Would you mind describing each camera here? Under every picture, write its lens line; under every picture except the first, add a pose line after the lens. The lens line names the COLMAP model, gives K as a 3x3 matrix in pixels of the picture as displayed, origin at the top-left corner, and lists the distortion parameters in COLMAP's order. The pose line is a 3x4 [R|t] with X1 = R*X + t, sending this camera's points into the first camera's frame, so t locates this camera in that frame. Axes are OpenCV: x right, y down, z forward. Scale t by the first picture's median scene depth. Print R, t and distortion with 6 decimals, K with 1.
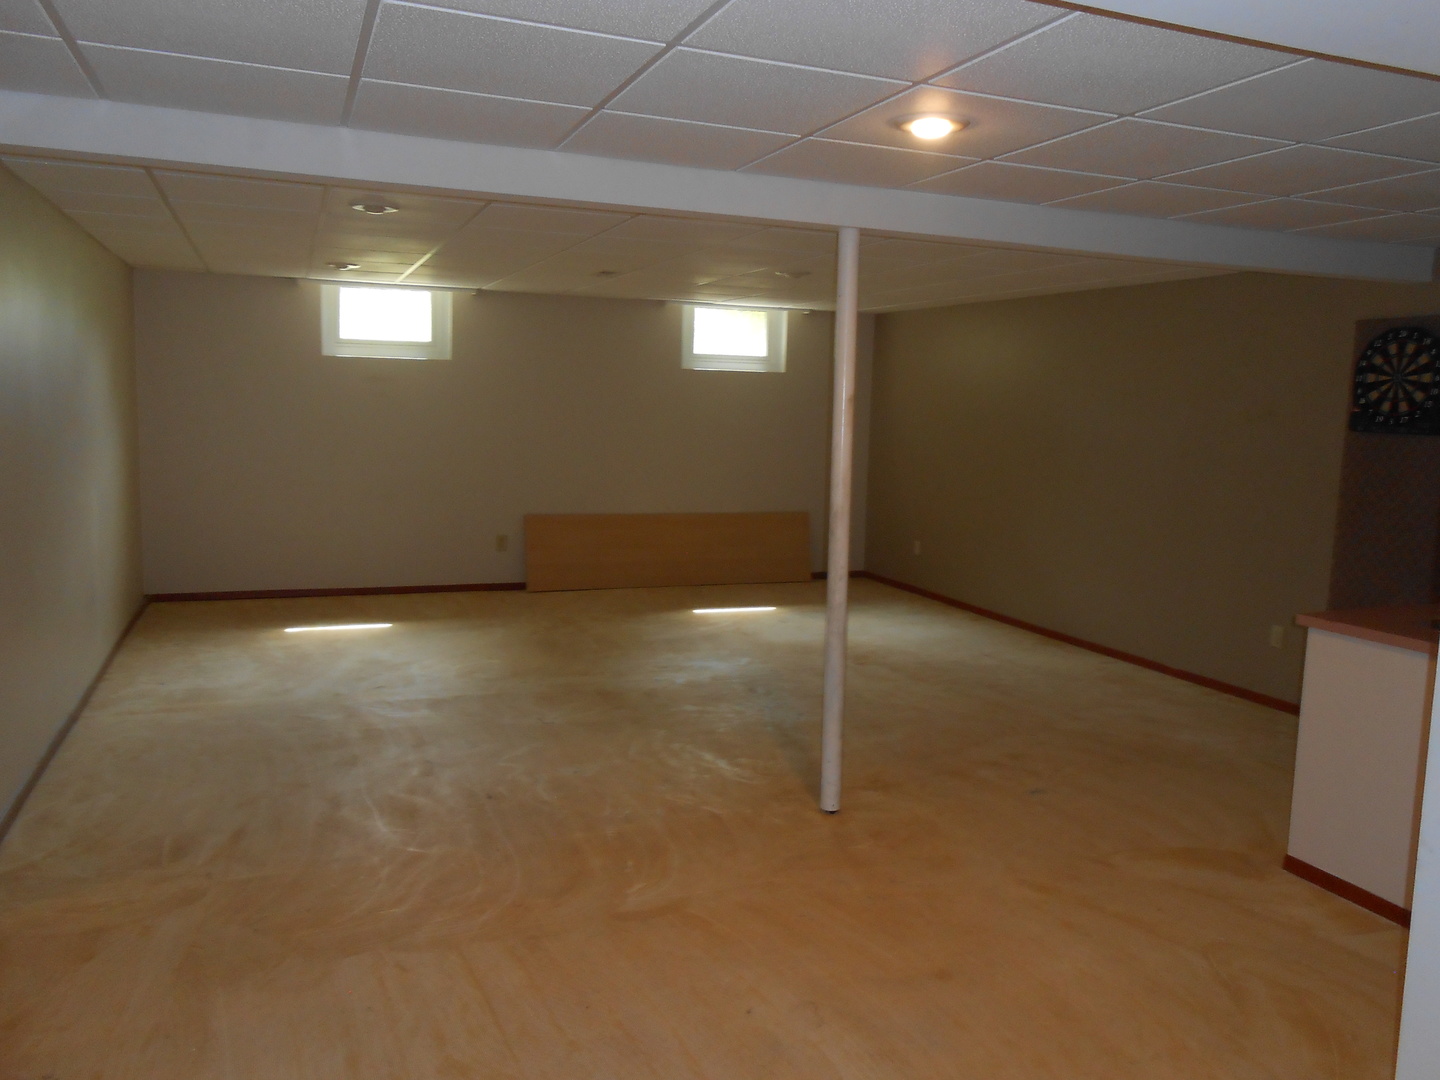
lens RADIAL K [[1131.4, 0, 728.5], [0, 1131.4, 537.9], [0, 0, 1]] dist [-0.024258, 0.043439]
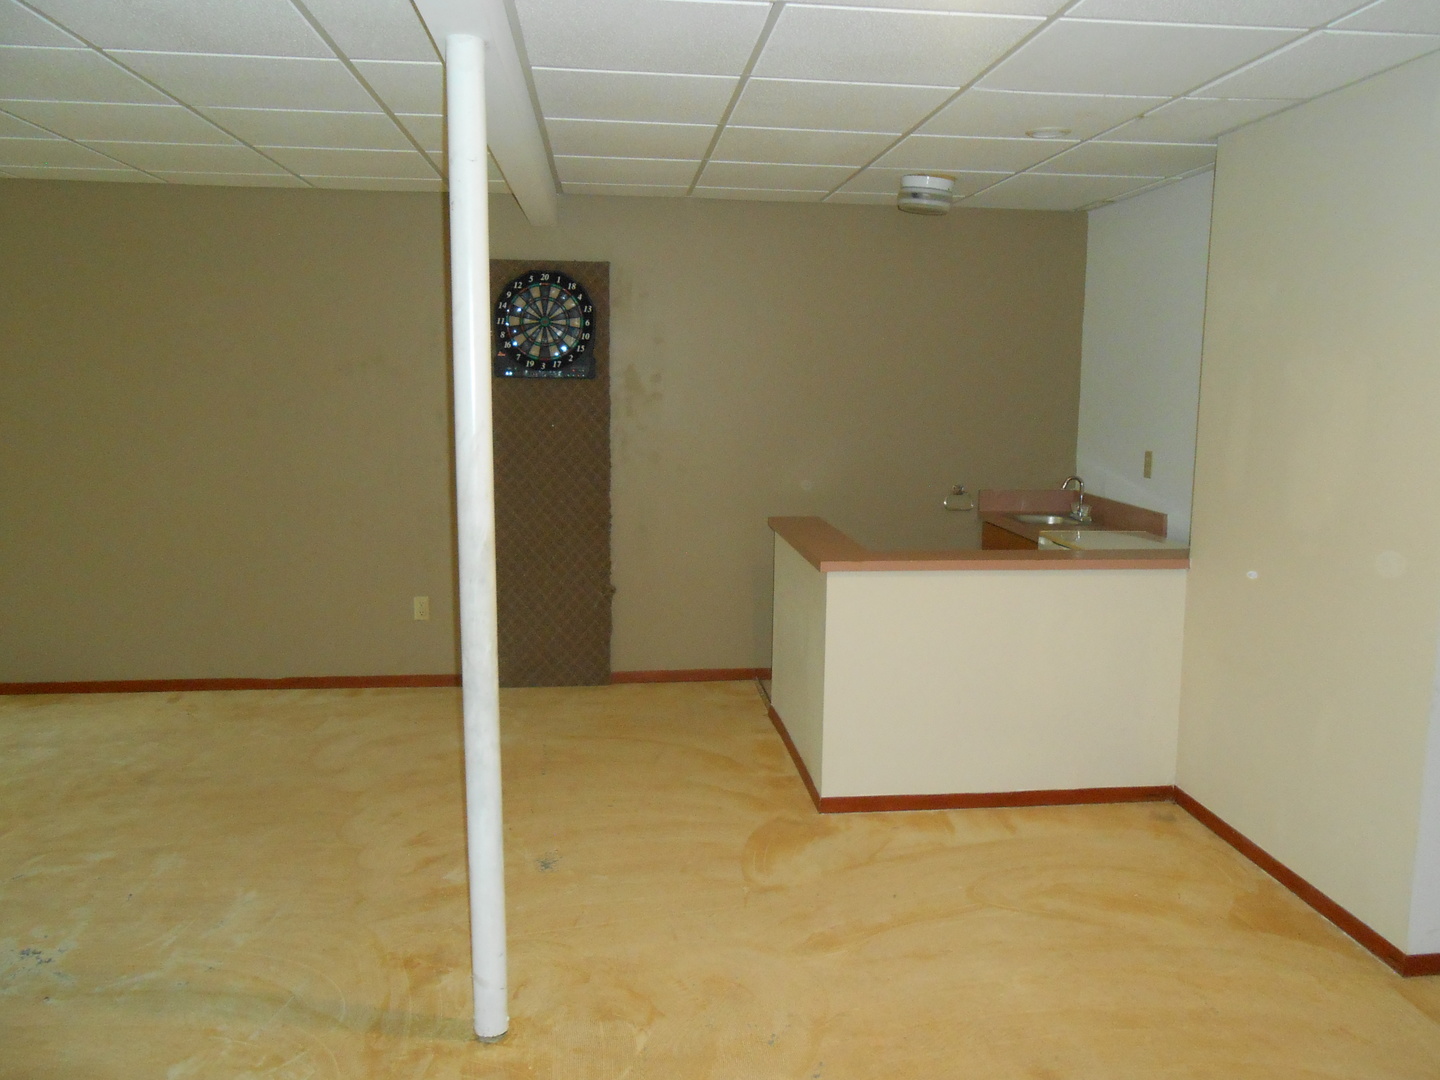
lens RADIAL K [[1131.4, 0, 723.4], [0, 1131.4, 546.5], [0, 0, 1]] dist [-0.024258, 0.043439]
pose [[0.271996, -0.169538, 0.947246, -0.336912], [0.113999, 0.983103, 0.143221, -0.071959], [-0.955522, 0.069030, 0.286728, 0.578228]]
